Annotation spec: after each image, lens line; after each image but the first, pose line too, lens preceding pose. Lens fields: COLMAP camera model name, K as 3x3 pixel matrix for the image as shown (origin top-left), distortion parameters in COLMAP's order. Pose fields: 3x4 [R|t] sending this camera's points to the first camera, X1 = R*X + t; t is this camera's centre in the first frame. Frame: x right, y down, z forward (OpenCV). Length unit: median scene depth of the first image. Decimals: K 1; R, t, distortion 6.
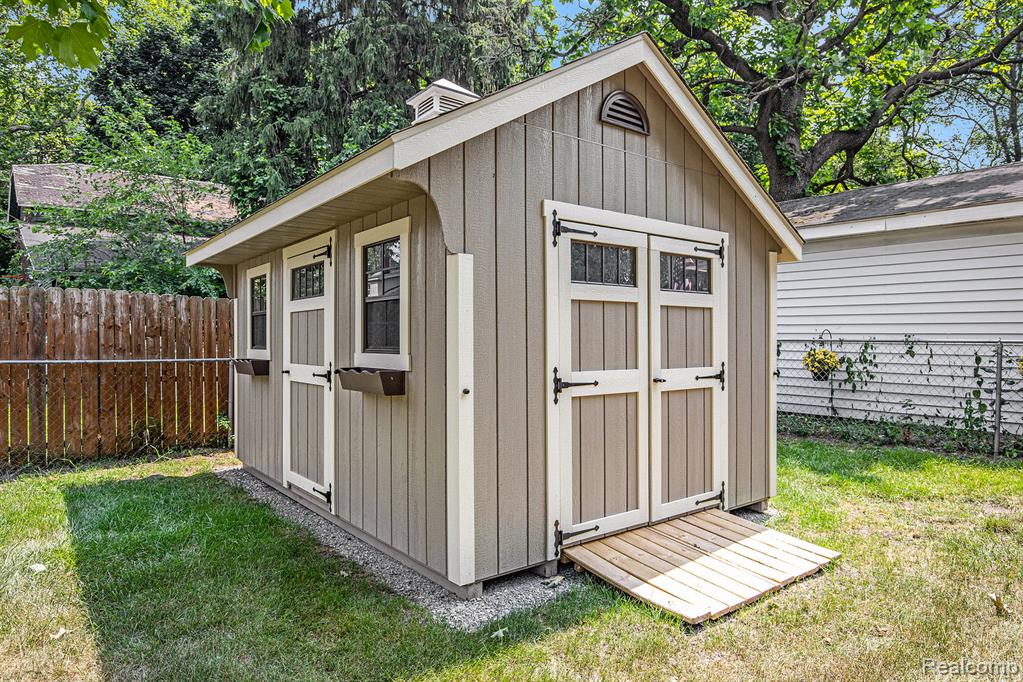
lens RADIAL K [[638.7, 0, 512.3], [0, 638.7, 343.9], [0, 0, 1]] dist [0.004900, -0.000103]
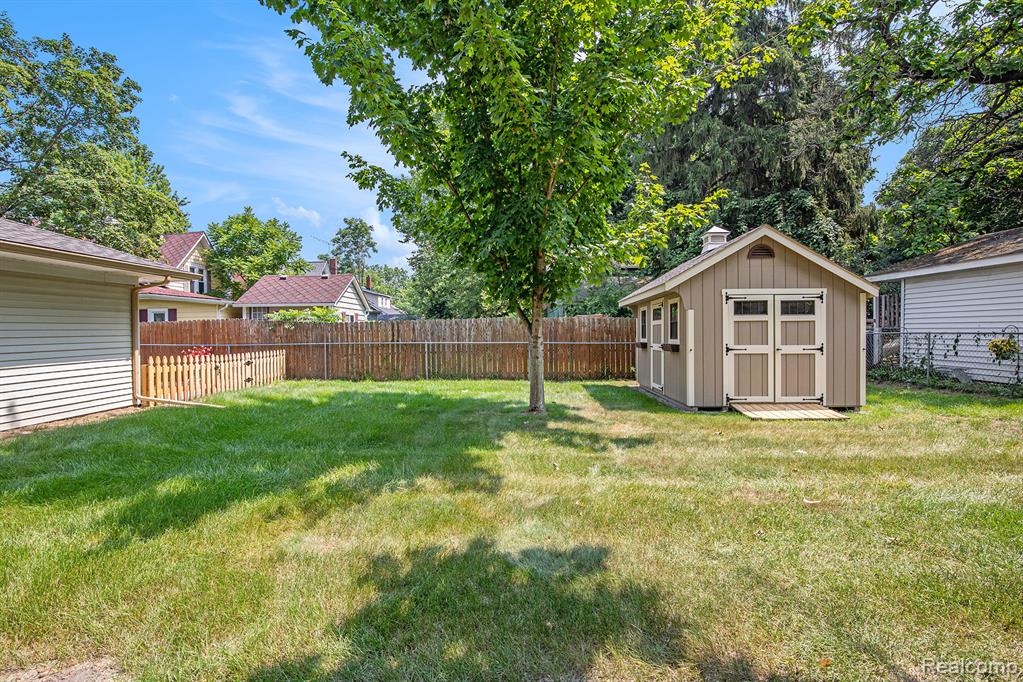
lens RADIAL K [[475.0, 0, 511.5], [0, 475.0, 343.1], [0, 0, 1]] dist [-0.018927, -0.000459]
pose [[0.763792, 0.004092, -0.645449, 0.604543], [0.004556, 0.999921, 0.011731, 0.002334], [0.645446, -0.011900, 0.763713, -1.136628]]
